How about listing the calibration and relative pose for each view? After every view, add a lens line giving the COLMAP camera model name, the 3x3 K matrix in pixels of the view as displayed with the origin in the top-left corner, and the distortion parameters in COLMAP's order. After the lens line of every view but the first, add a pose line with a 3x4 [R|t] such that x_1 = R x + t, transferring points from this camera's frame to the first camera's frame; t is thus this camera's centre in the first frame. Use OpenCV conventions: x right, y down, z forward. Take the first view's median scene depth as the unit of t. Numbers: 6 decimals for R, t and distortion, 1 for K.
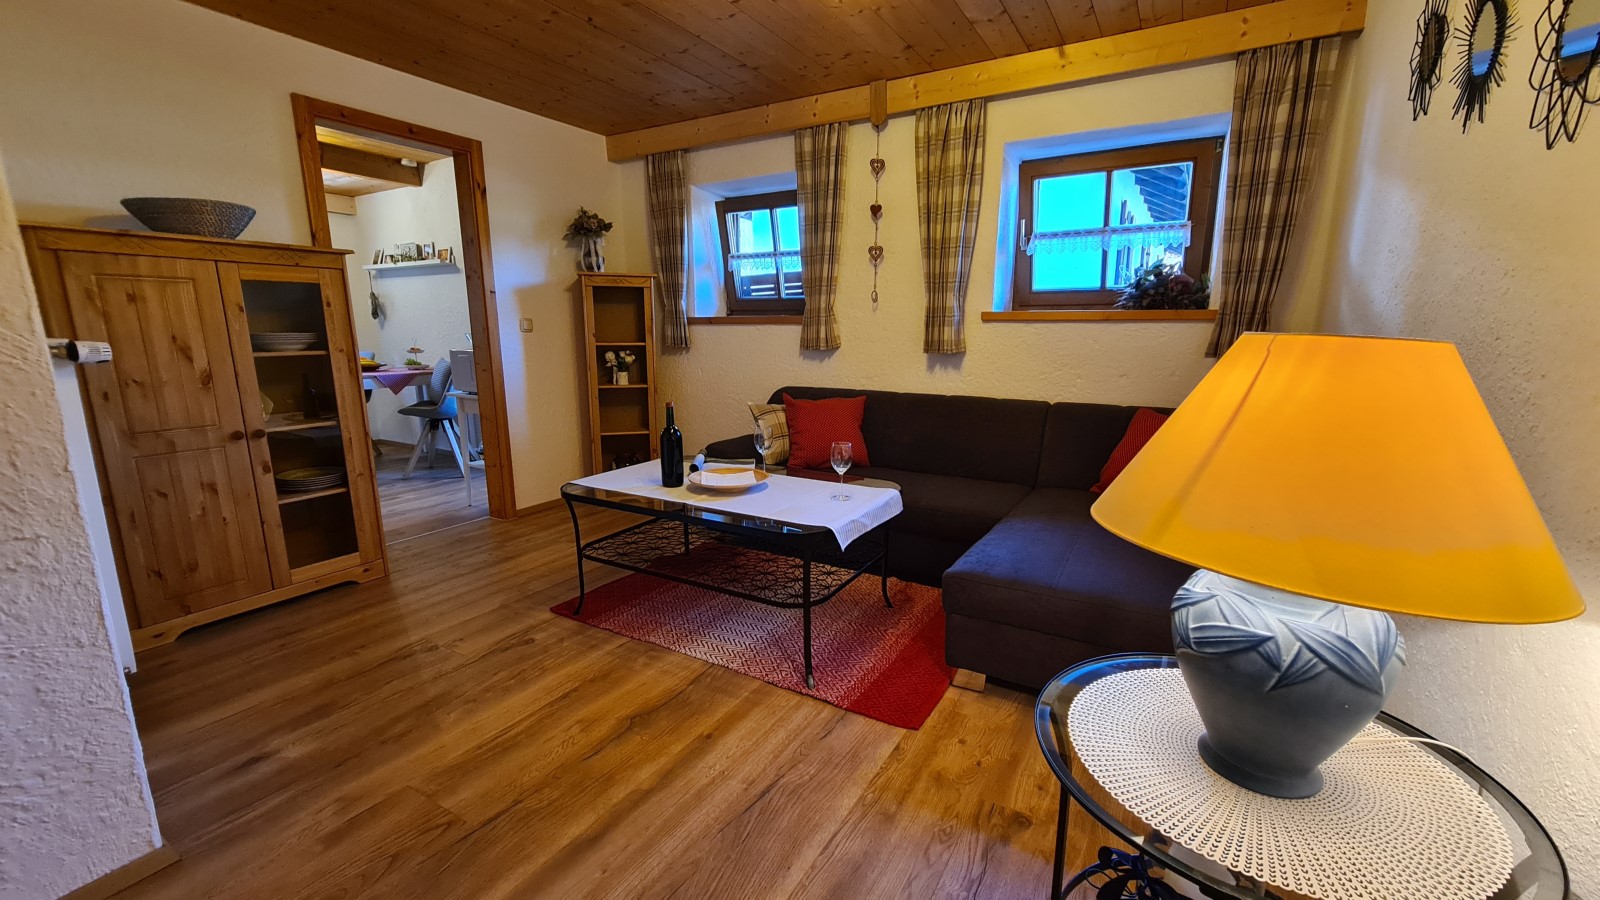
lens RADIAL K [[651.9, 0, 799.6], [0, 651.9, 458.5], [0, 0, 1]] dist [0.008667, -0.000216]
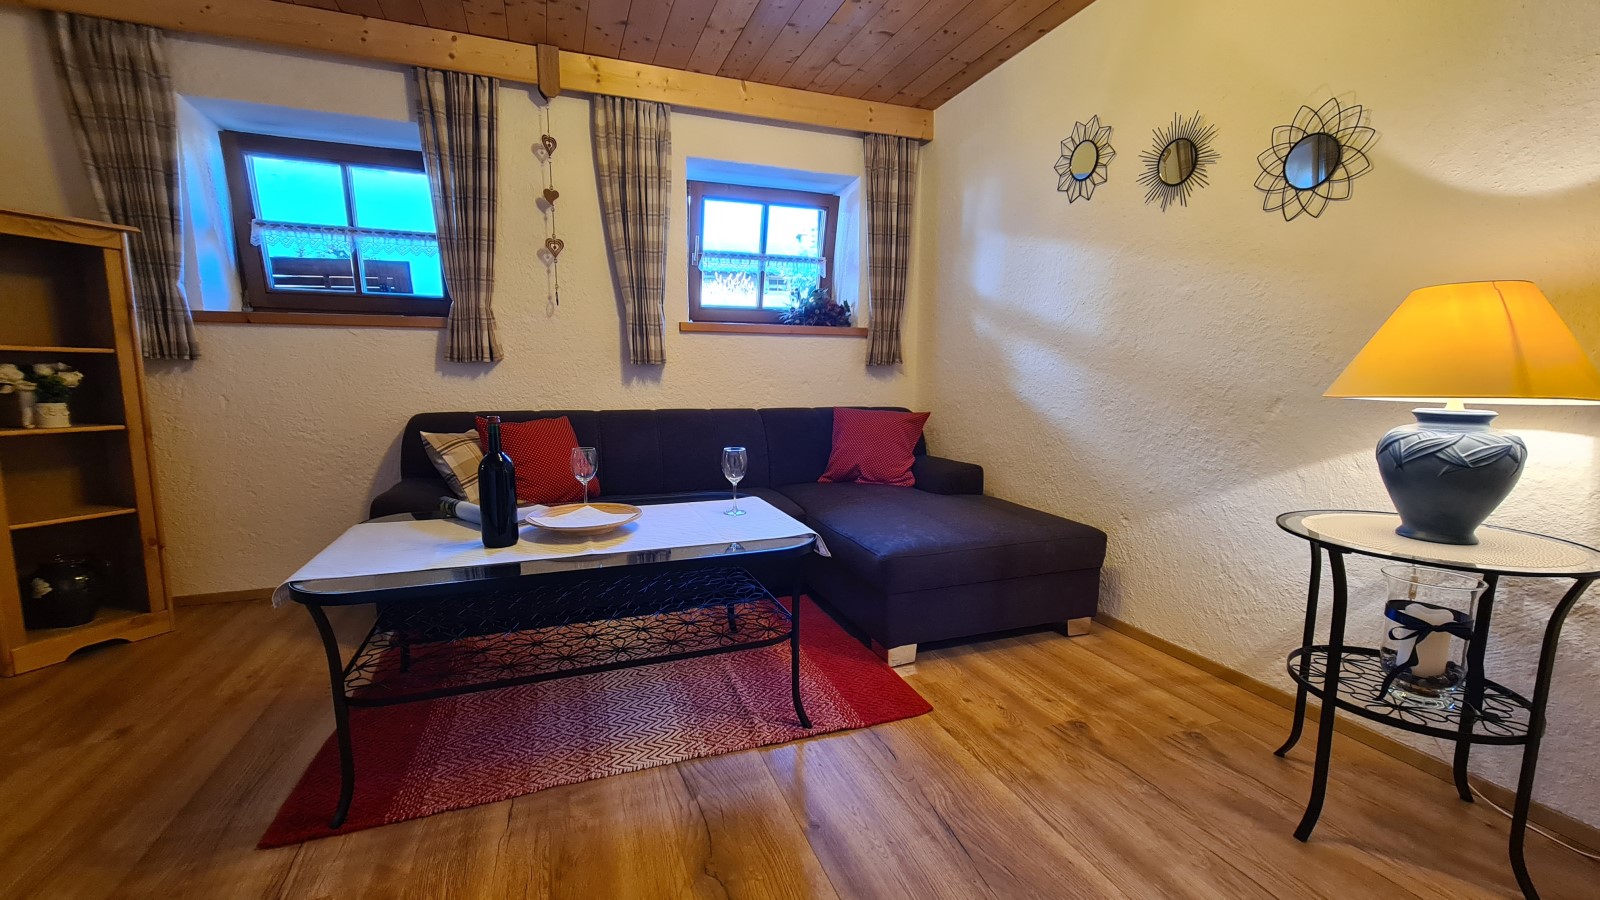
lens RADIAL K [[651.9, 0, 793.8], [0, 651.9, 459.3], [0, 0, 1]] dist [0.008667, -0.000216]
pose [[0.629163, -0.101908, 0.770564, -0.376637], [0.152251, 0.988321, 0.006393, -0.001558], [-0.762216, 0.113297, 0.637330, 0.263617]]
